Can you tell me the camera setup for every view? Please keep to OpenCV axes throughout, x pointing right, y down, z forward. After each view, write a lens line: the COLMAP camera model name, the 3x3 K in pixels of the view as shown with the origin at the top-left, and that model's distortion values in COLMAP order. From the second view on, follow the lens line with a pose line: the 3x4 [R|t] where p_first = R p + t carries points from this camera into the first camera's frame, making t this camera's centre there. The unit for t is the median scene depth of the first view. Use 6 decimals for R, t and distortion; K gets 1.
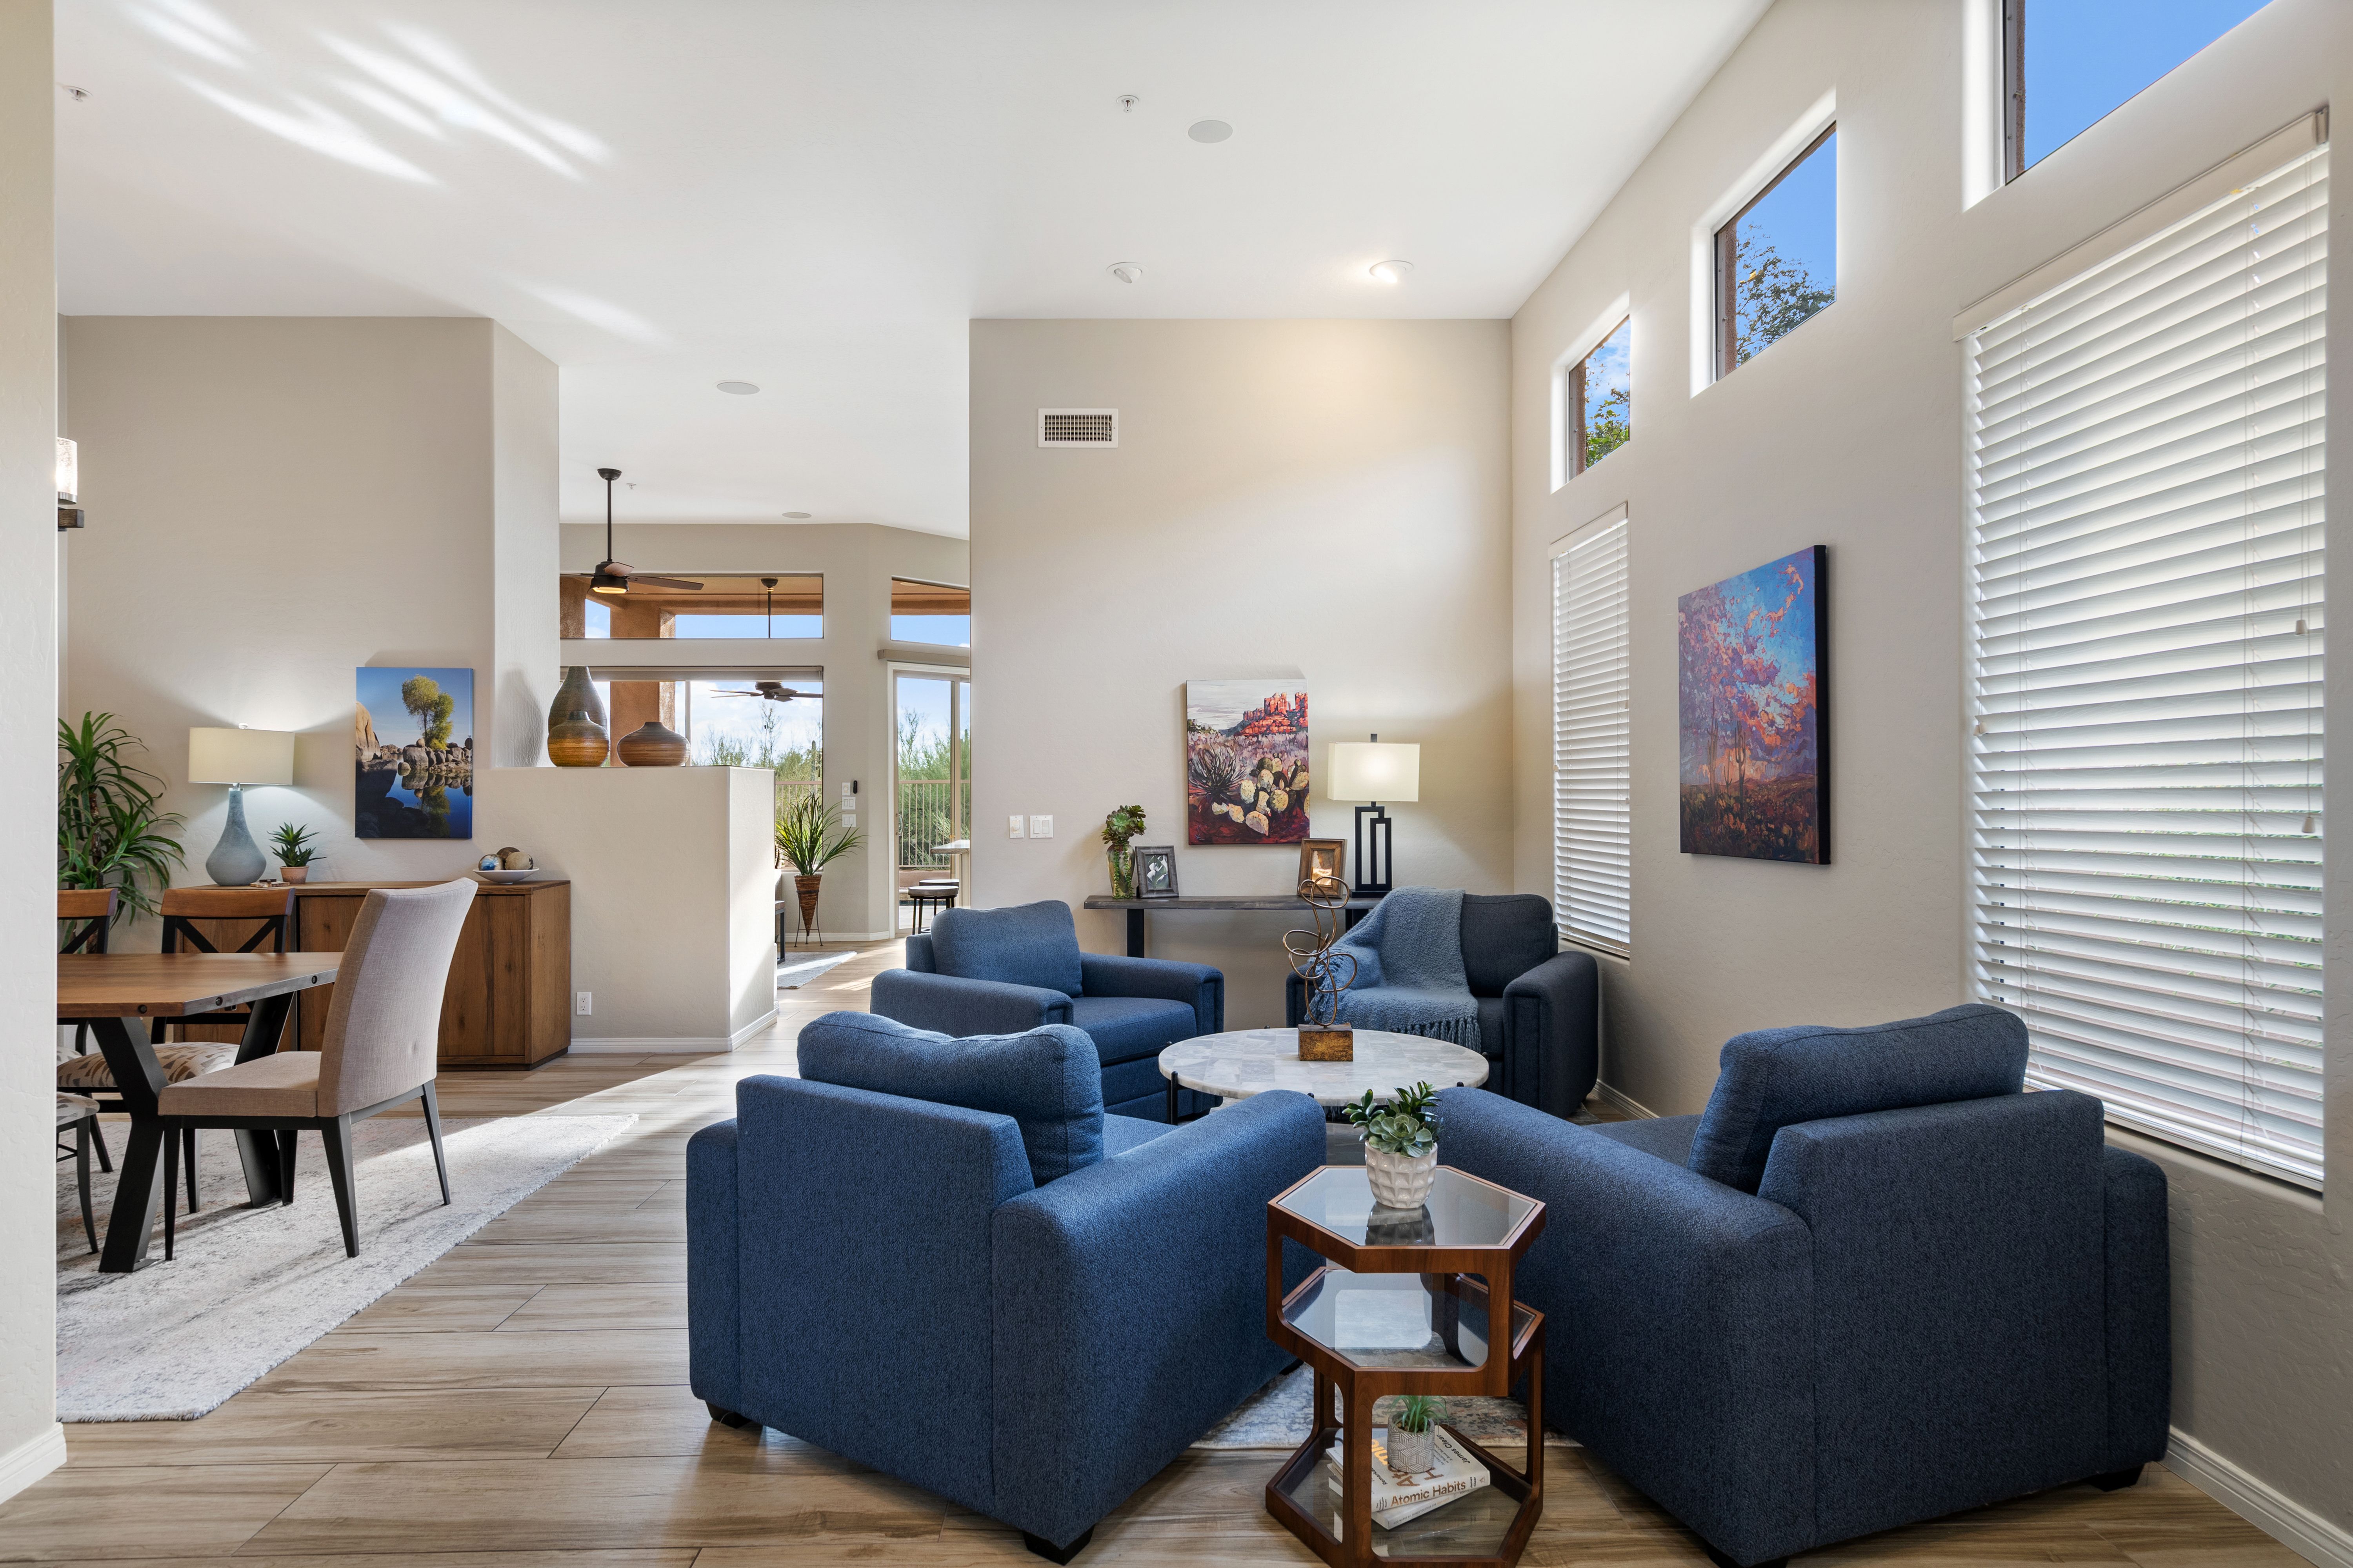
lens RADIAL K [[1283.4, 0, 1163.7], [0, 1283.4, 783.9], [0, 0, 1]] dist [0.007304, -0.000530]
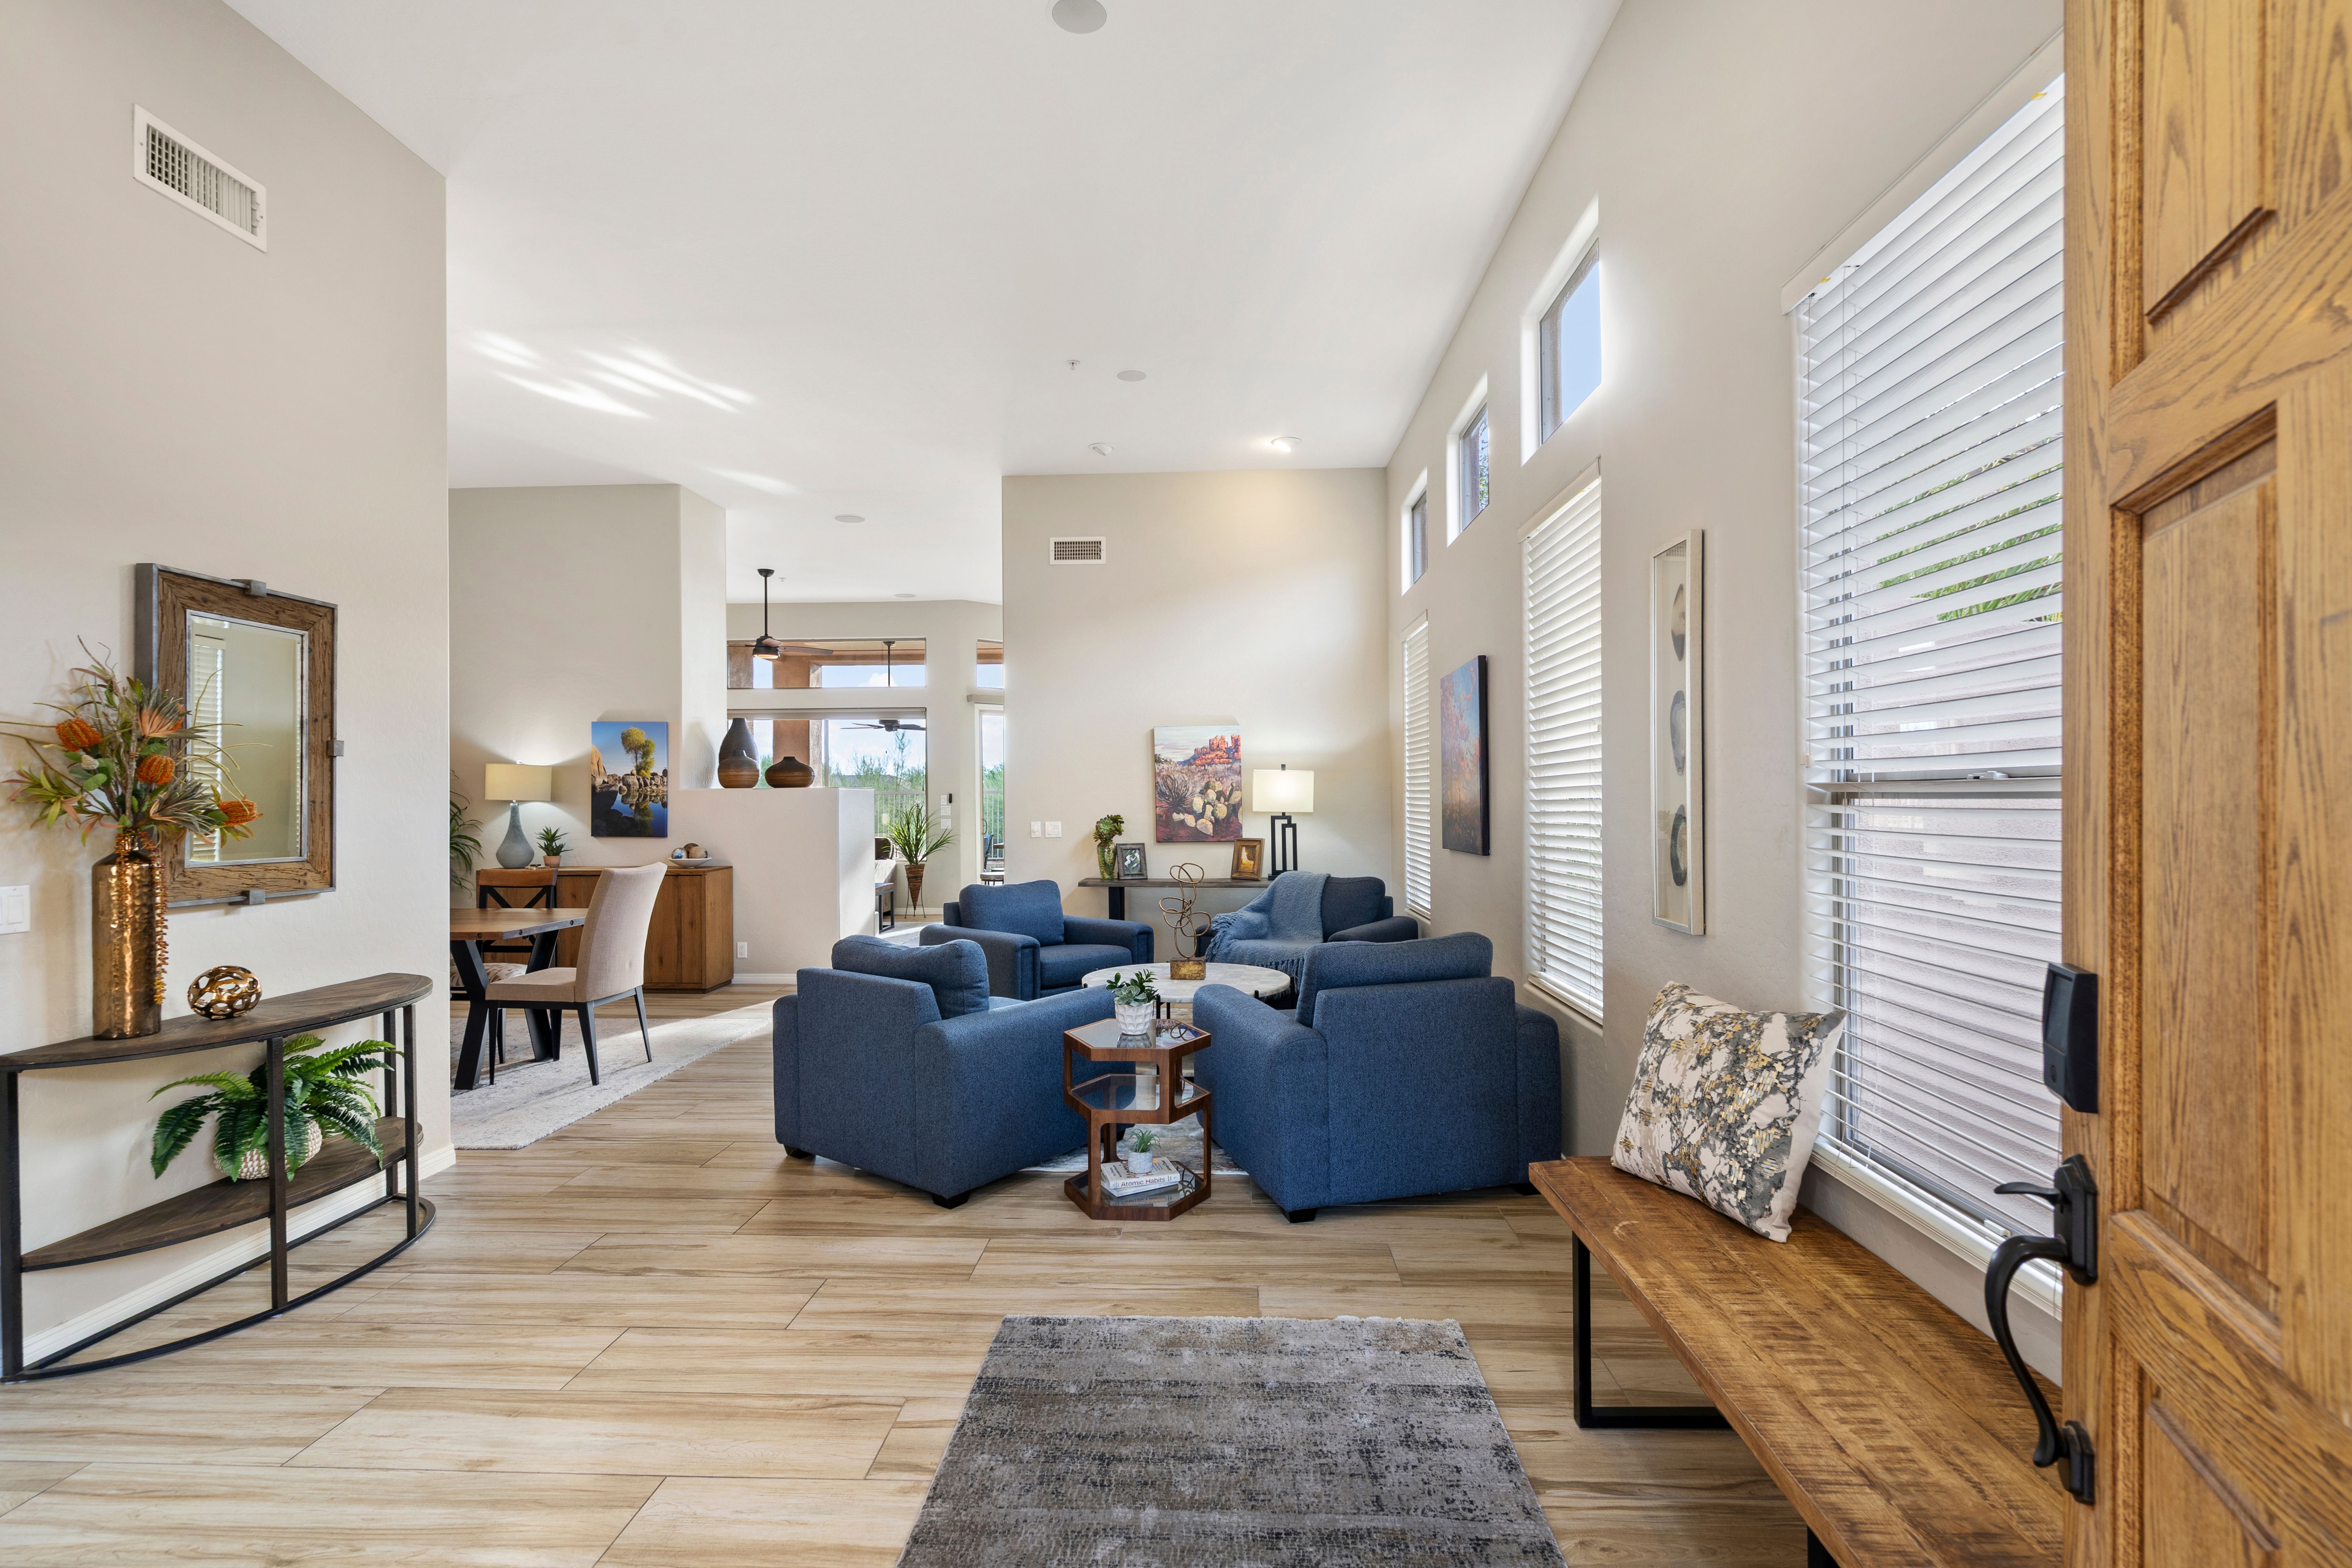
lens RADIAL K [[1102.6, 0, 1194.7], [0, 1102.6, 795.9], [0, 0, 1]] dist [-0.004352, 0.000390]
pose [[0.998522, -0.000859, -0.054351, 0.139862], [0.001191, 0.999981, 0.006078, -0.012368], [0.054344, -0.006134, 0.998503, -0.237076]]
